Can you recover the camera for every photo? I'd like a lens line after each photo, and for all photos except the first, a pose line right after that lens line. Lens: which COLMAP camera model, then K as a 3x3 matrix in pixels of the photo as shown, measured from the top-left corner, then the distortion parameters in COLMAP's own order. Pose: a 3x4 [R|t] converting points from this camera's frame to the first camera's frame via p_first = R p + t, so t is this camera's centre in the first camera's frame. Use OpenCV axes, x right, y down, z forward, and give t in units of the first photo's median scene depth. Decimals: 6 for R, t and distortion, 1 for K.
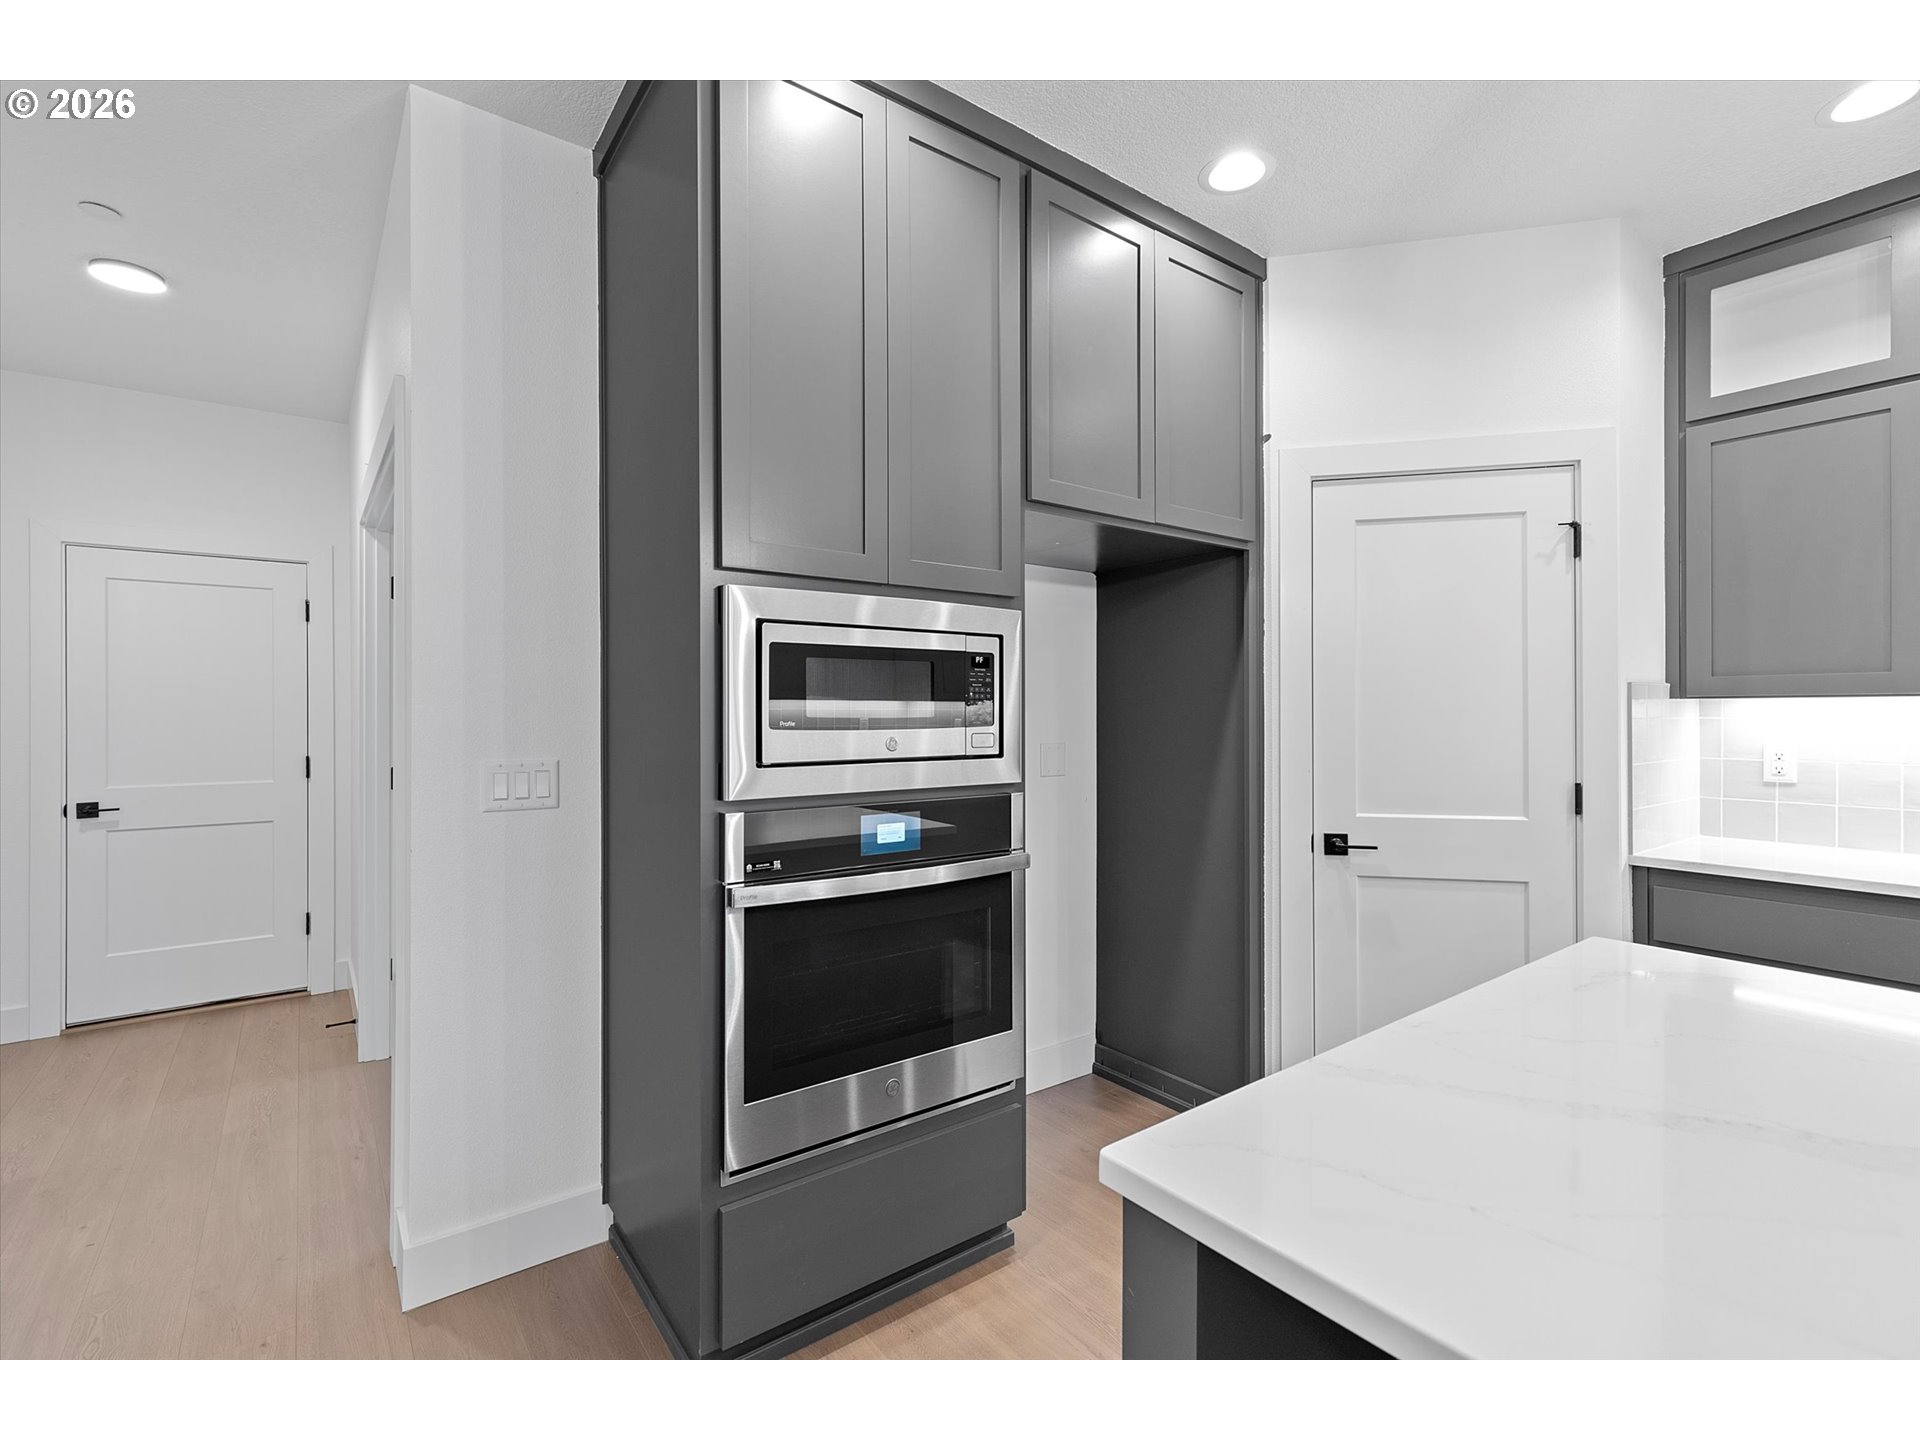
lens RADIAL K [[861.2, 0, 946.8], [0, 861.2, 711.2], [0, 0, 1]] dist [0.001327, -0.001516]
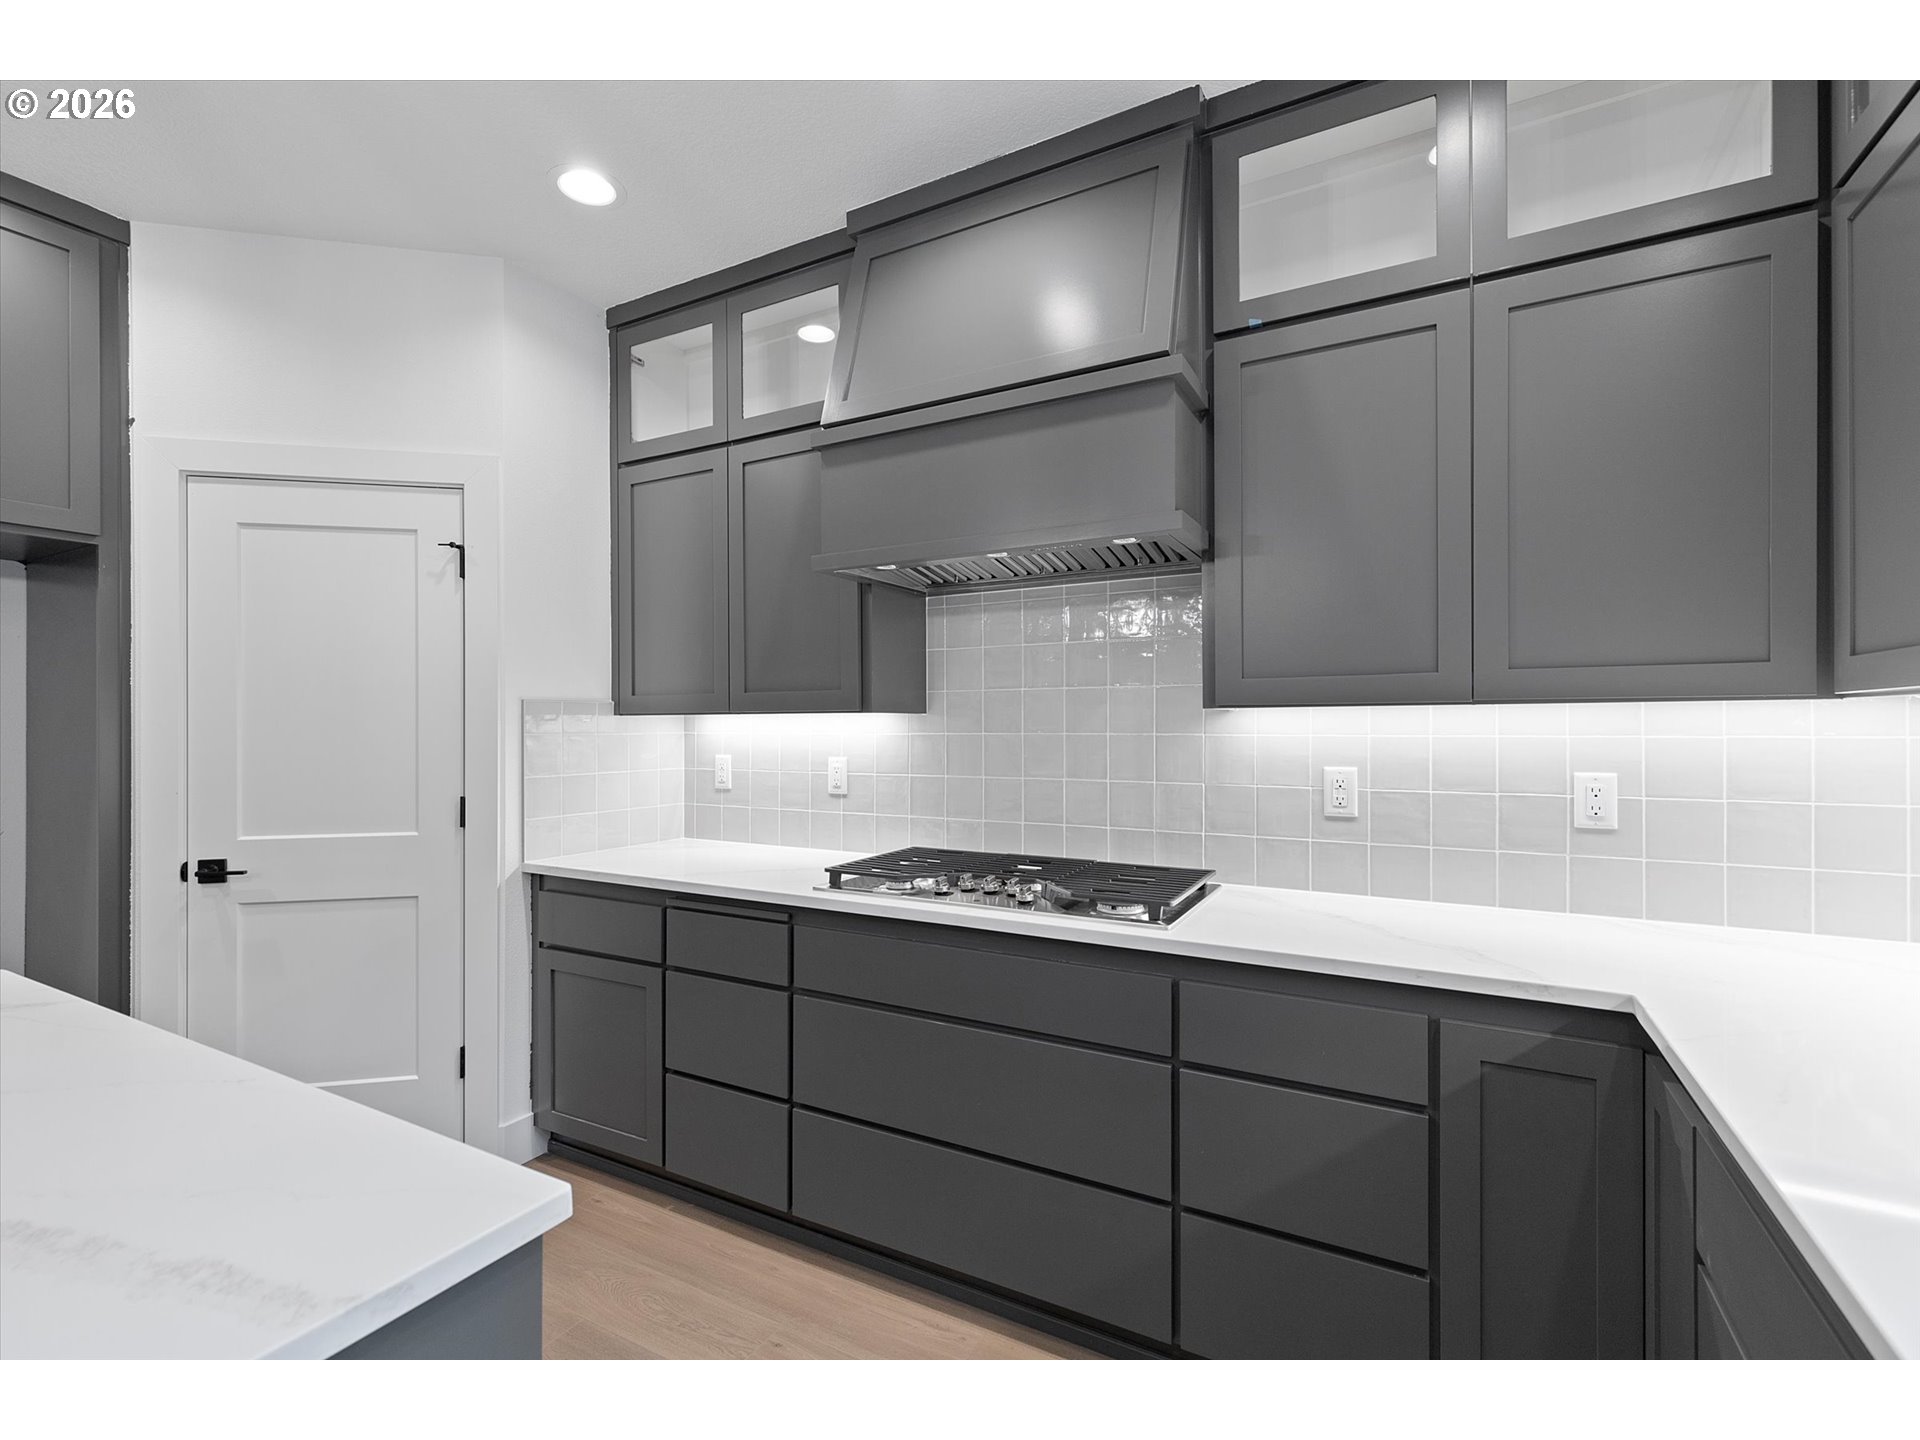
lens RADIAL K [[861.2, 0, 940.4], [0, 861.2, 722.7], [0, 0, 1]] dist [0.001327, -0.001516]
pose [[0.908154, 0.000922, 0.418636, 0.780520], [0.000283, 0.999996, -0.002817, -0.001983], [-0.418637, 0.002677, 0.908150, -0.167964]]
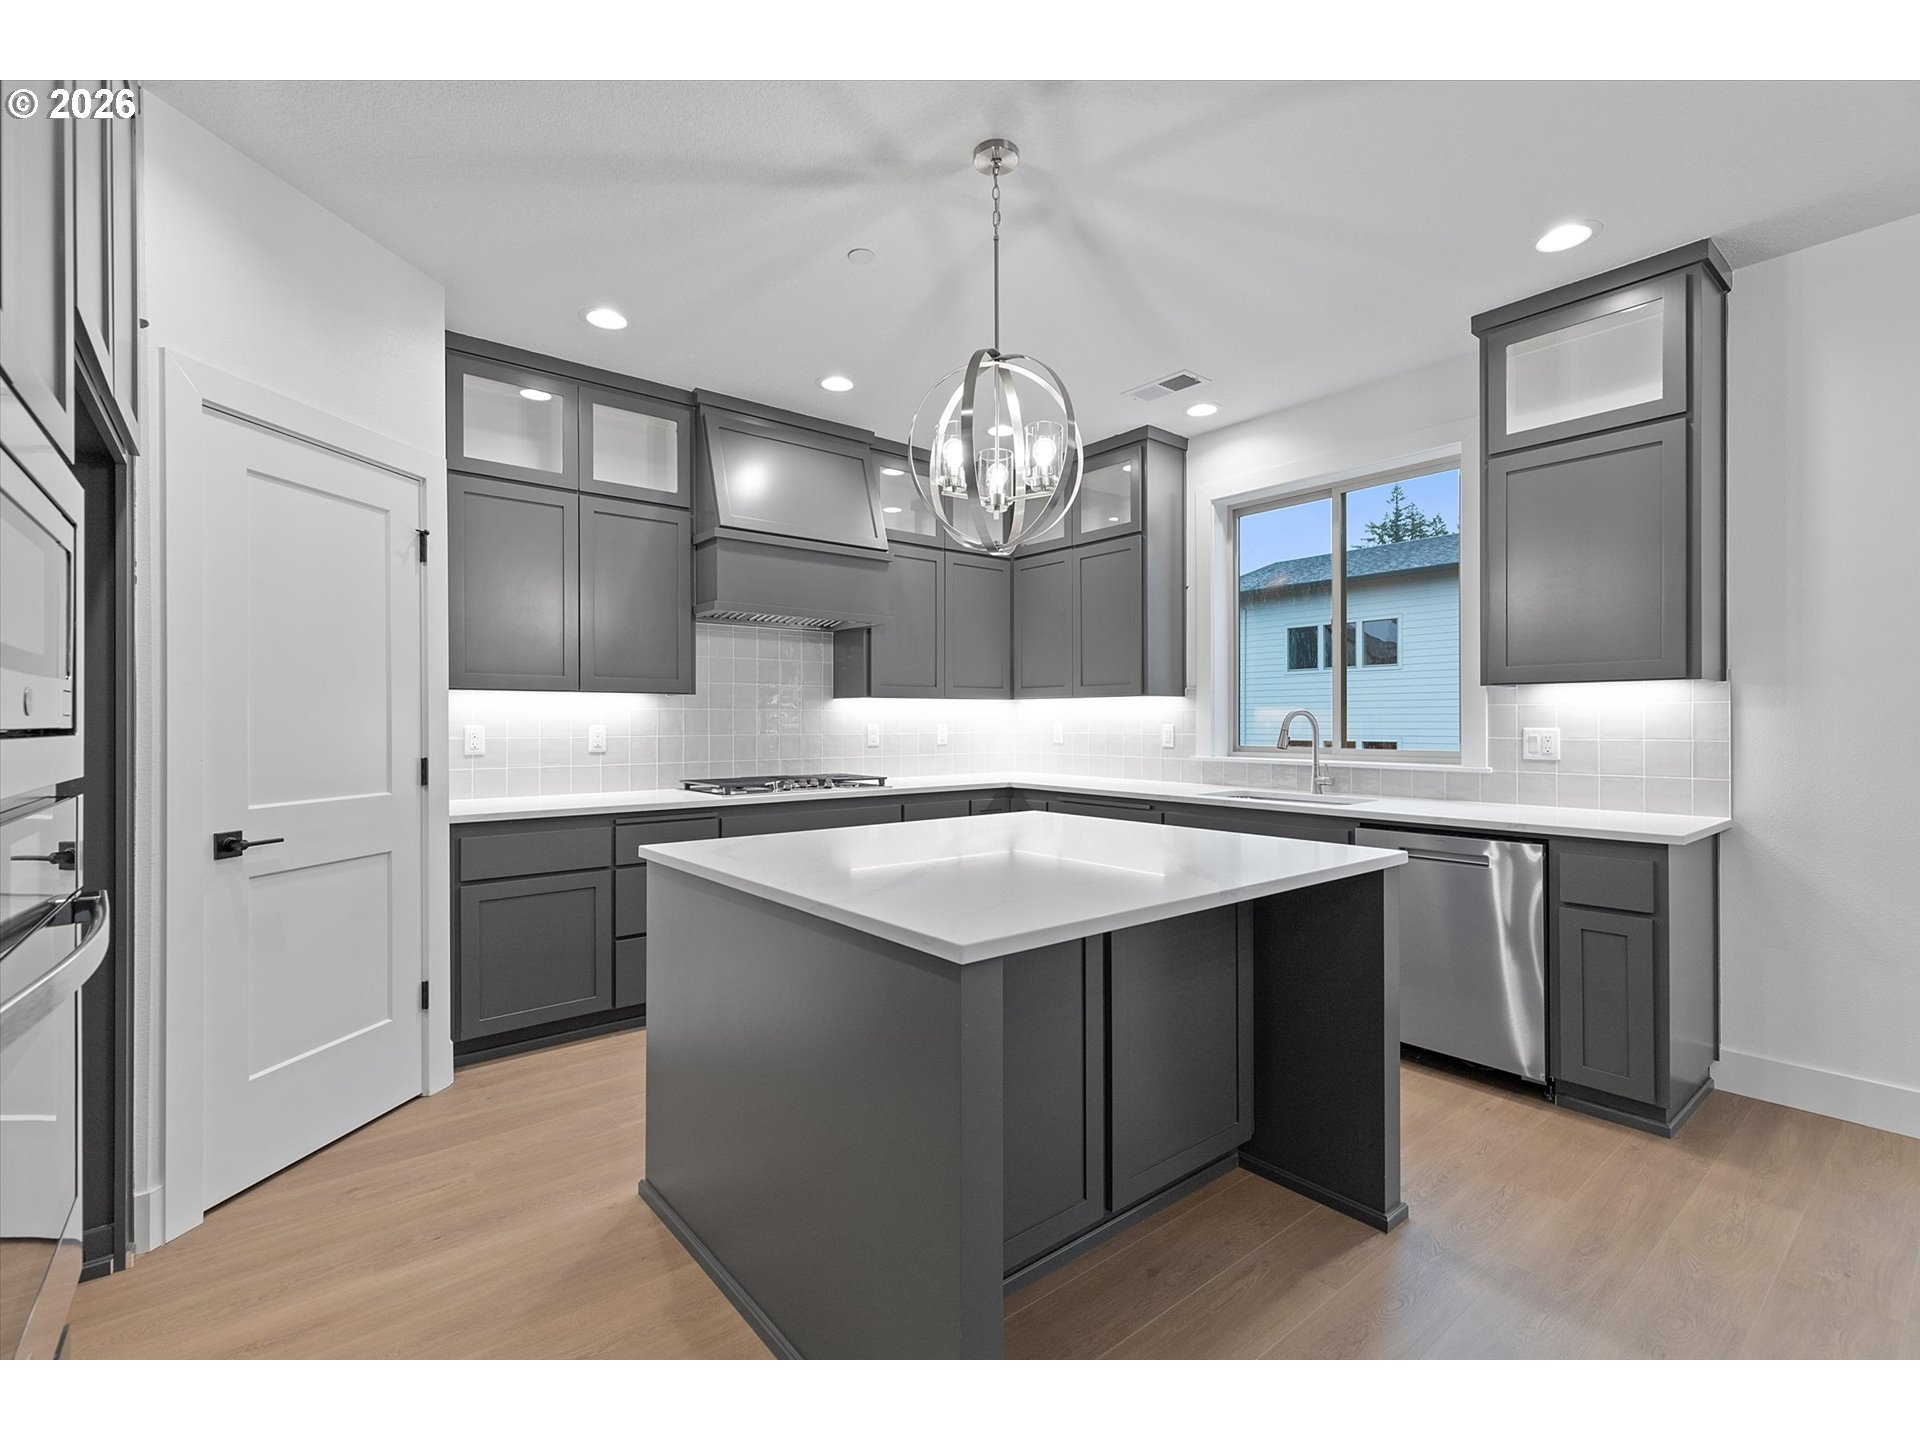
lens RADIAL K [[861.2, 0, 951.3], [0, 861.2, 723.3], [0, 0, 1]] dist [0.001327, -0.001516]
pose [[-0.049959, 0.000799, 0.998751, -0.431607], [0.000248, 1.000000, -0.000788, 0.036352], [-0.998751, 0.000208, -0.049959, 0.336167]]
